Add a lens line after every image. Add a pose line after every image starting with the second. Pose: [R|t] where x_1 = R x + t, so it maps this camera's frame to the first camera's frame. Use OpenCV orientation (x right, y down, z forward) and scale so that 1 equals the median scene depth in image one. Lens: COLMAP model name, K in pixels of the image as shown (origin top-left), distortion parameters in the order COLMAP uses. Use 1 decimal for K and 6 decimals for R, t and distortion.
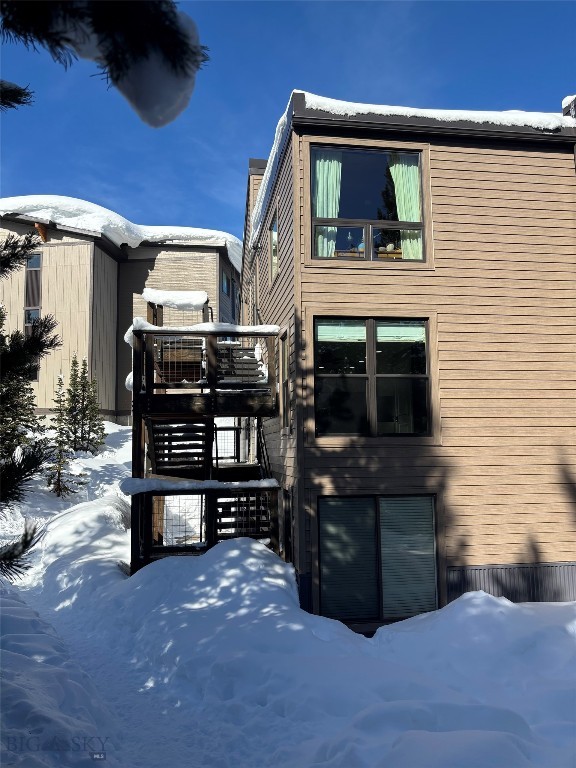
lens RADIAL K [[580.8, 0, 285.7], [0, 580.8, 390.1], [0, 0, 1]] dist [0.113556, -0.001901]
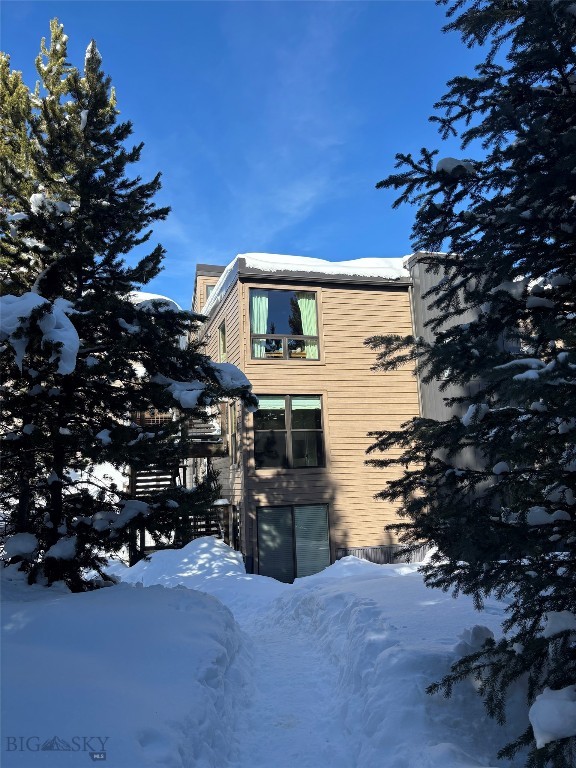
lens RADIAL K [[580.8, 0, 280.9], [0, 580.8, 381.7], [0, 0, 1]] dist [0.113556, -0.001901]
pose [[0.990996, -0.003334, 0.133851, -0.089827], [0.013529, 0.997067, -0.075330, -0.038181], [-0.133208, 0.076462, 0.988134, -0.600254]]
